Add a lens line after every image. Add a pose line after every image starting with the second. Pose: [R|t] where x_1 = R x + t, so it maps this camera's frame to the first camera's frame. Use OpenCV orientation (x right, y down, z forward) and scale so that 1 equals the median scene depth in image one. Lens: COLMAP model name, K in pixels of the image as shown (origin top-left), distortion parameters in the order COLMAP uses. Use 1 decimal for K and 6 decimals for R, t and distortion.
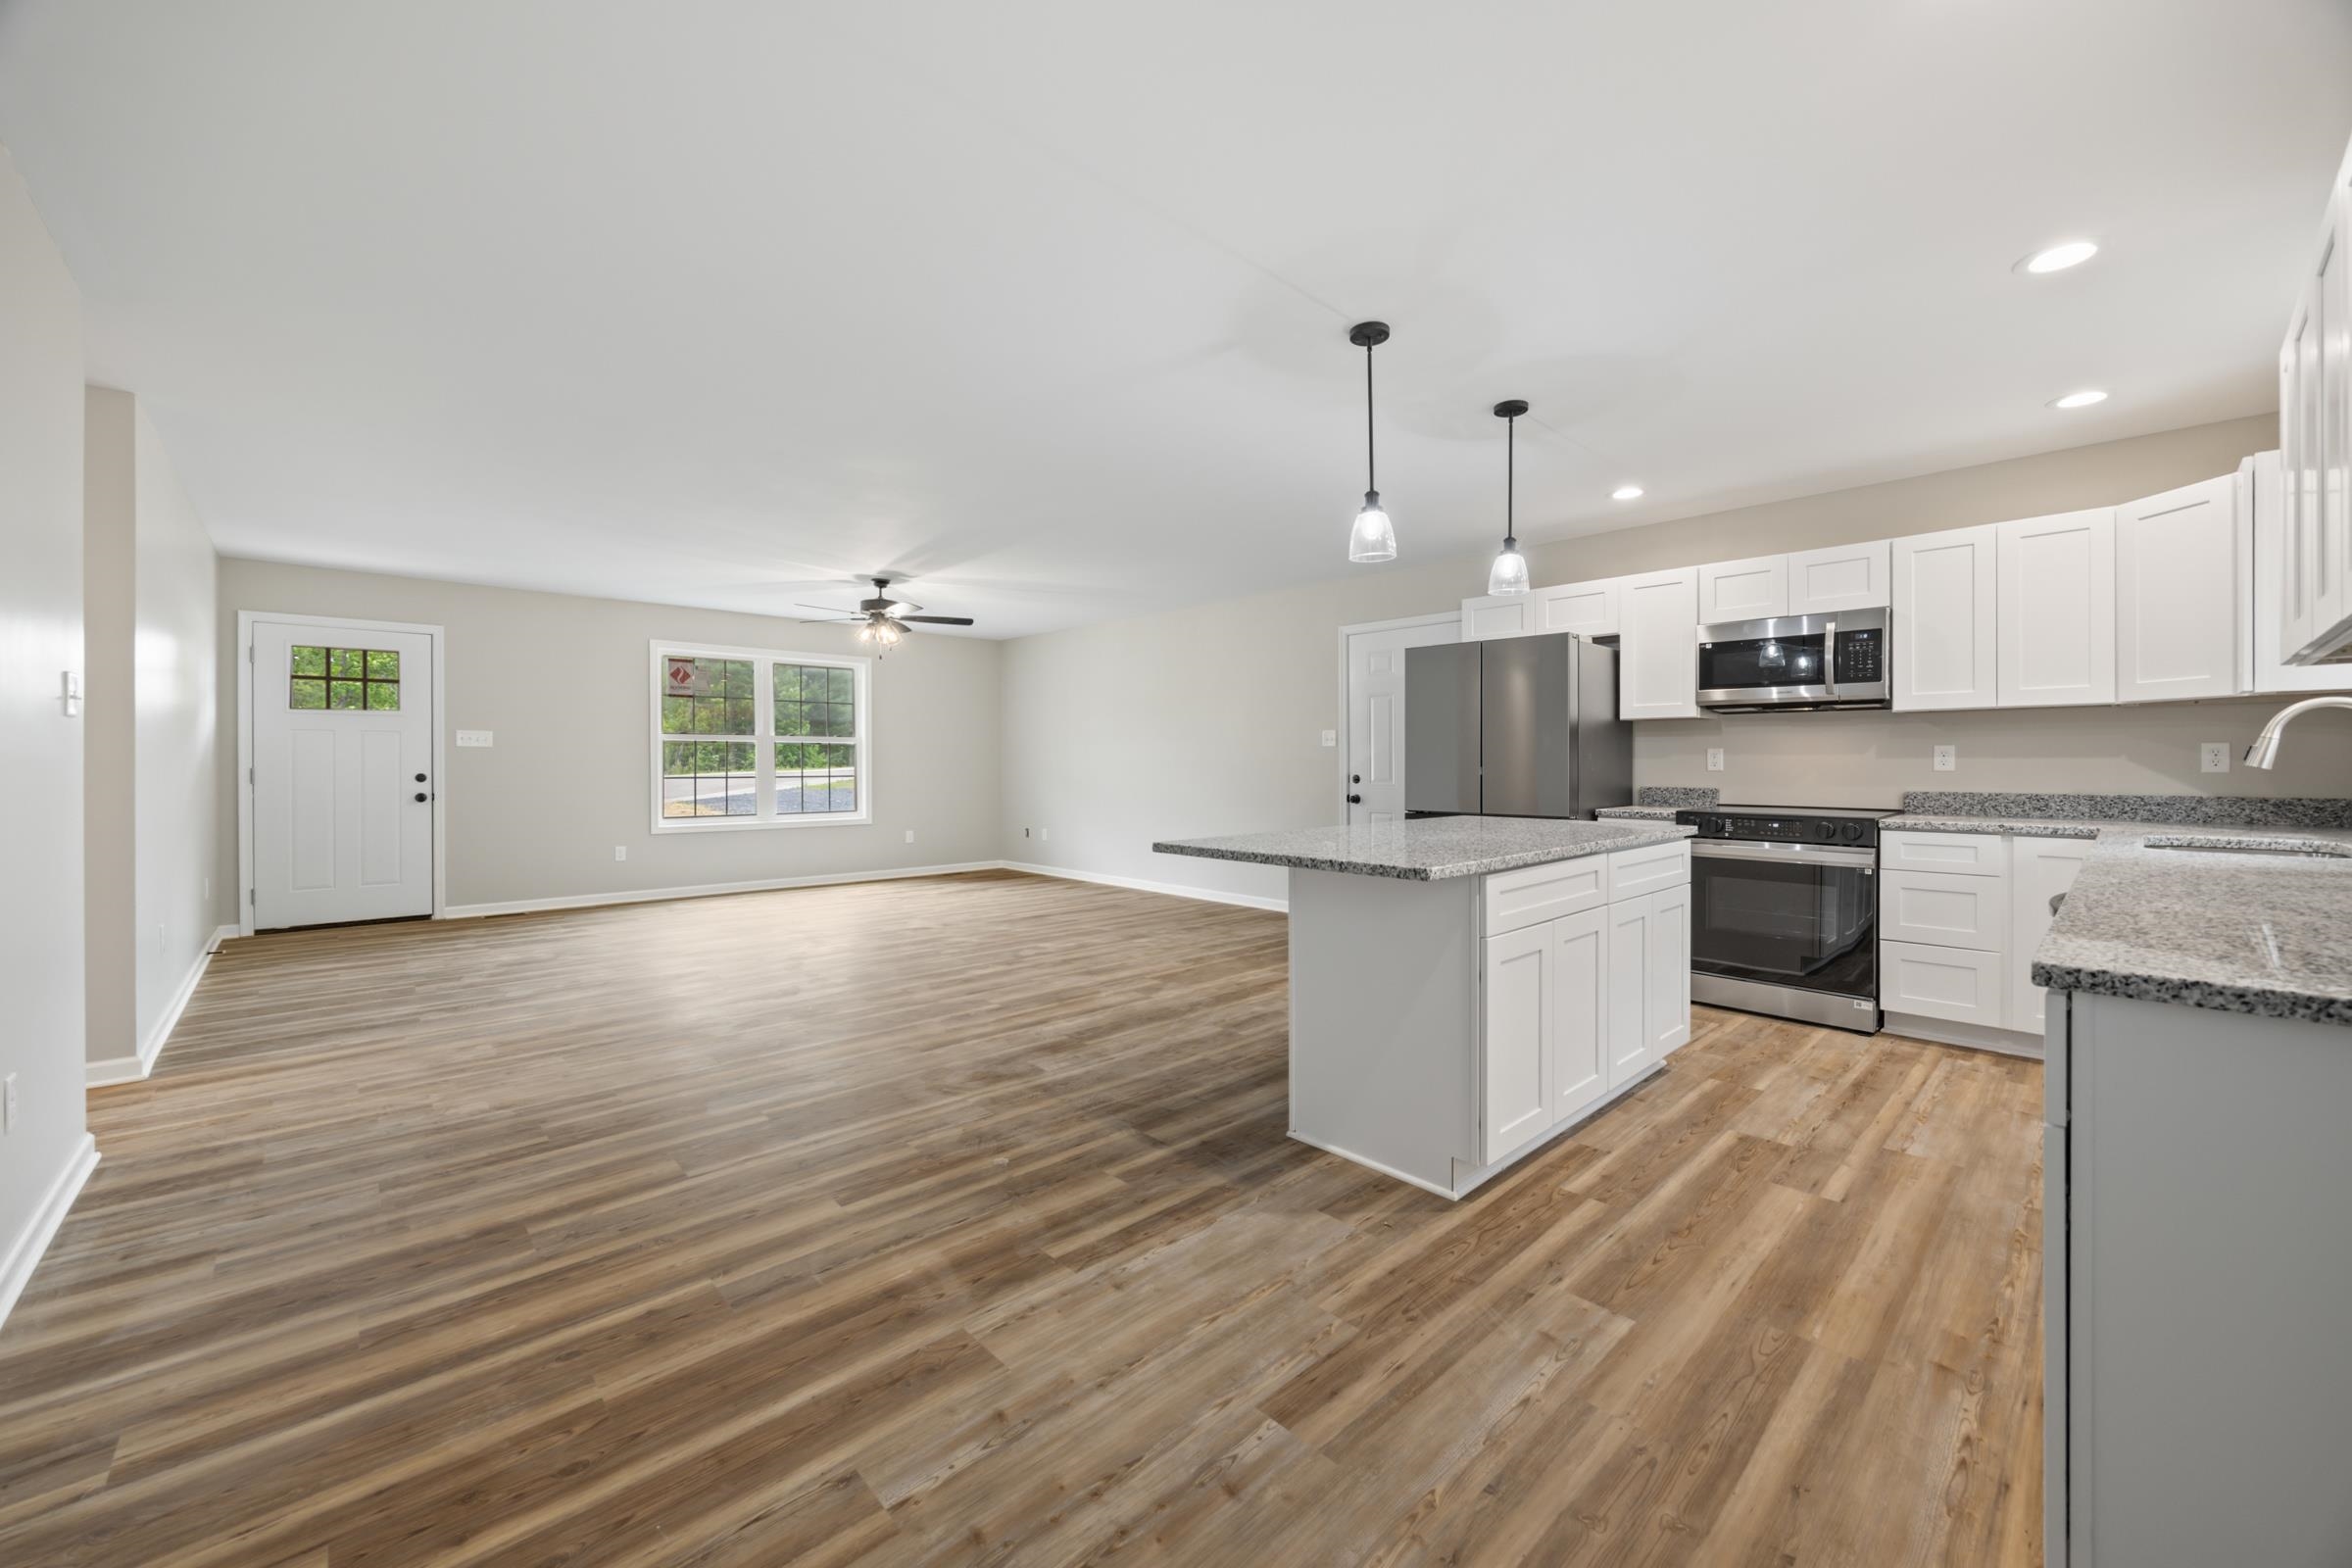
lens RADIAL K [[906.3, 0, 1177.3], [0, 906.3, 765.5], [0, 0, 1]] dist [0.001790, -0.003474]
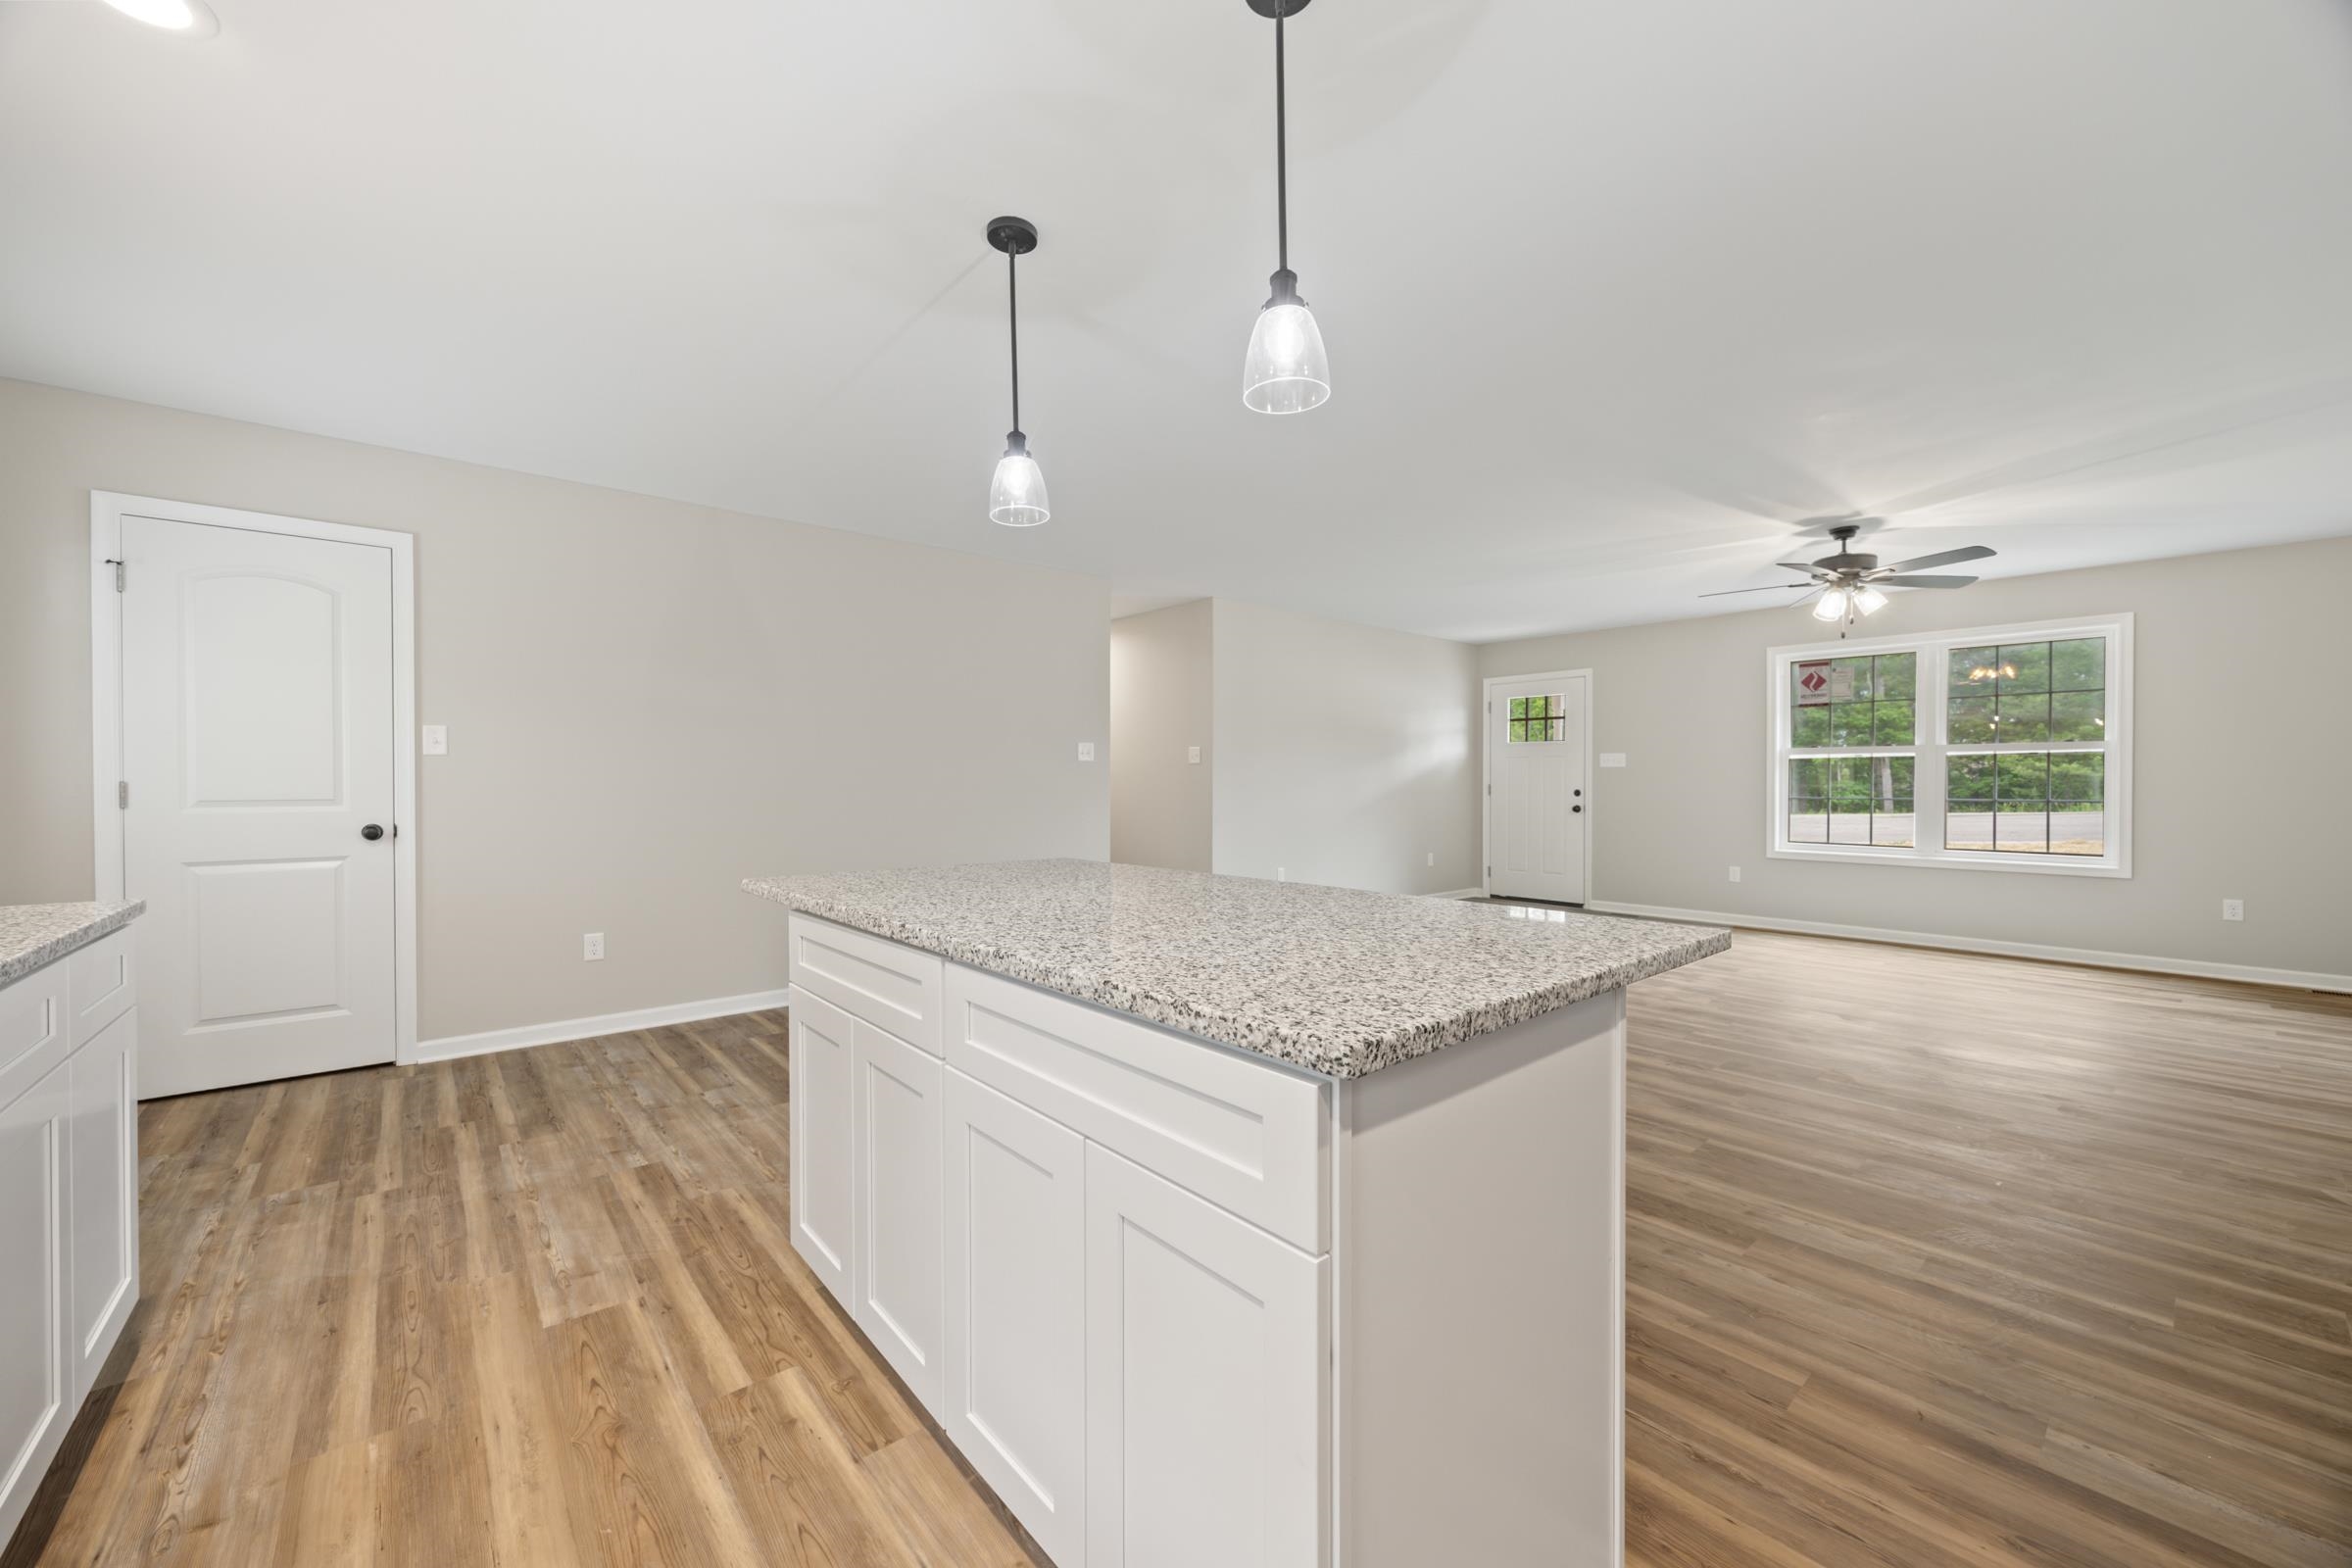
lens RADIAL K [[906.3, 0, 1177.3], [0, 906.3, 765.5], [0, 0, 1]] dist [0.001790, -0.003474]
pose [[-0.054480, -0.017417, -0.998363, 1.194658], [-0.003002, 0.999846, -0.017279, -0.002308], [0.998510, 0.002055, -0.054524, 1.411521]]
